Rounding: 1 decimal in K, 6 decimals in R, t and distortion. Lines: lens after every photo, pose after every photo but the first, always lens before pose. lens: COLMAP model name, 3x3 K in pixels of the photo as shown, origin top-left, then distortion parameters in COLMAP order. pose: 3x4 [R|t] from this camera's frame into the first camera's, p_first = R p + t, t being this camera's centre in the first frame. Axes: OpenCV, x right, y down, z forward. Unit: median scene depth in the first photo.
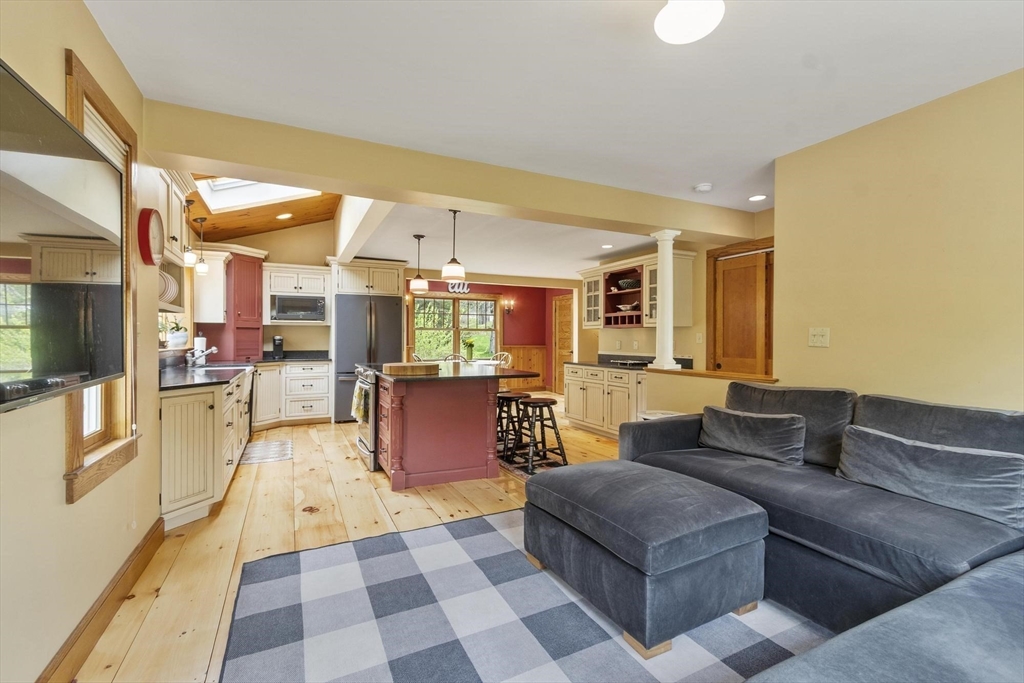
lens RADIAL K [[443.8, 0, 508.4], [0, 443.8, 342.0], [0, 0, 1]] dist [-0.000807, -0.000033]
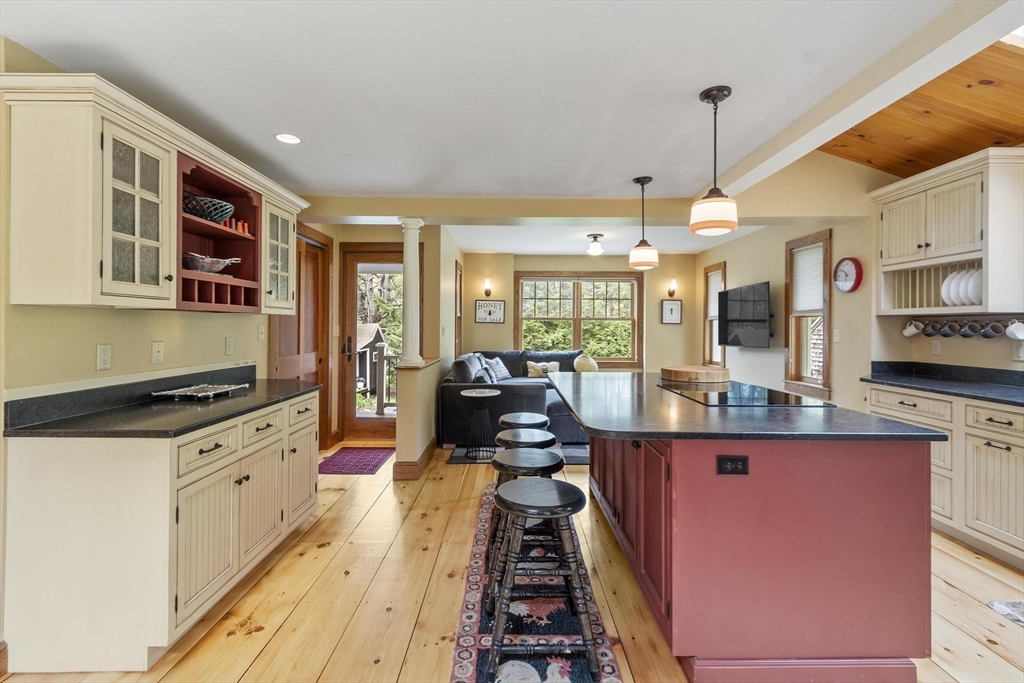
lens RADIAL K [[474.6, 0, 506.6], [0, 474.6, 324.6], [0, 0, 1]] dist [0.001736, 0.000214]
pose [[-0.893626, -0.009132, 0.448719, -0.186796], [-0.007288, 0.999956, 0.005836, -0.022529], [-0.448752, 0.001945, -0.893654, 1.210177]]
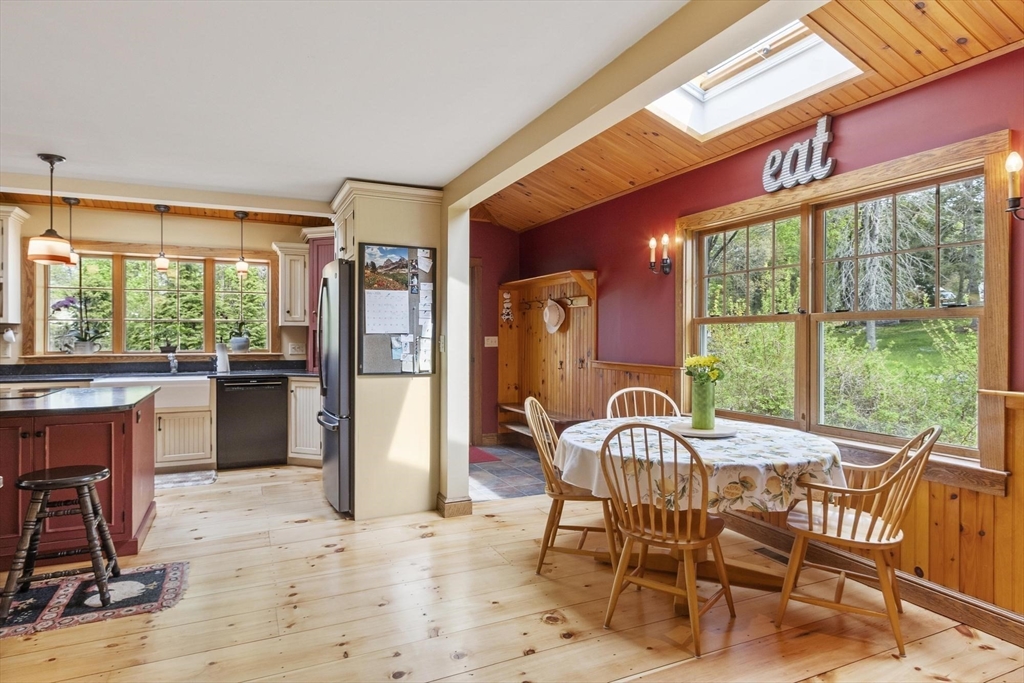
lens RADIAL K [[572.9, 0, 514.0], [0, 572.9, 336.1], [0, 0, 1]] dist [0.001621, -0.001806]
pose [[-0.018966, -0.002229, -0.999818, 0.389468], [-0.009463, 0.999953, -0.002049, -0.022038], [0.999775, 0.009422, -0.018986, 1.287849]]
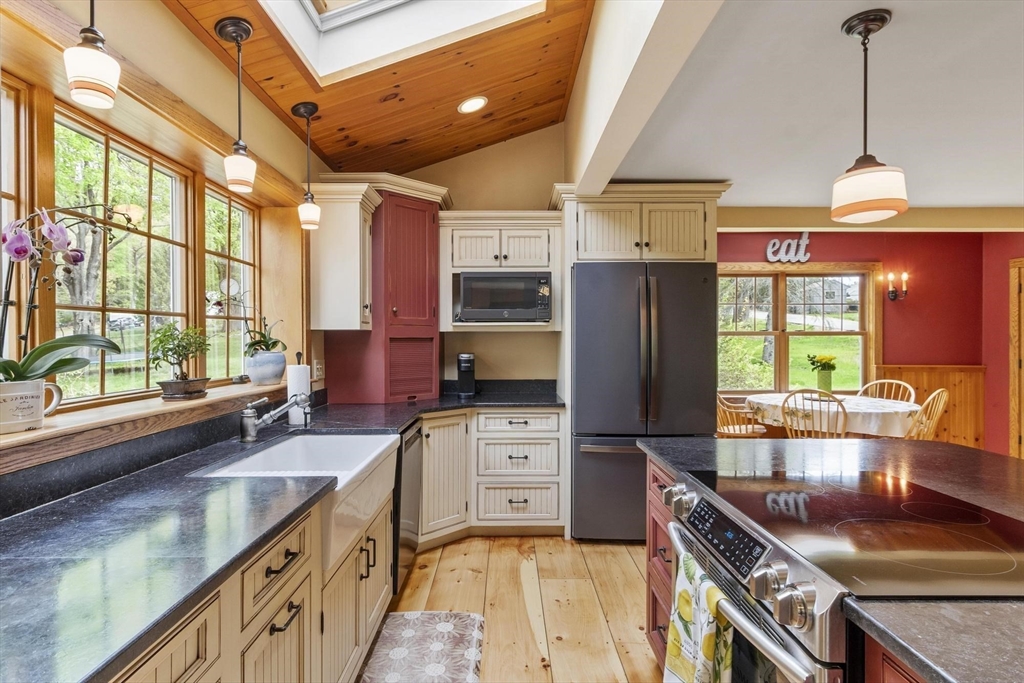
lens RADIAL K [[520.4, 0, 508.2], [0, 520.4, 343.1], [0, 0, 1]] dist [0.000428, -0.000202]
pose [[0.899085, -0.001486, -0.437772, -0.215599], [0.000368, 0.999996, -0.002639, -0.024033], [0.437775, 0.002211, 0.899082, 0.488753]]
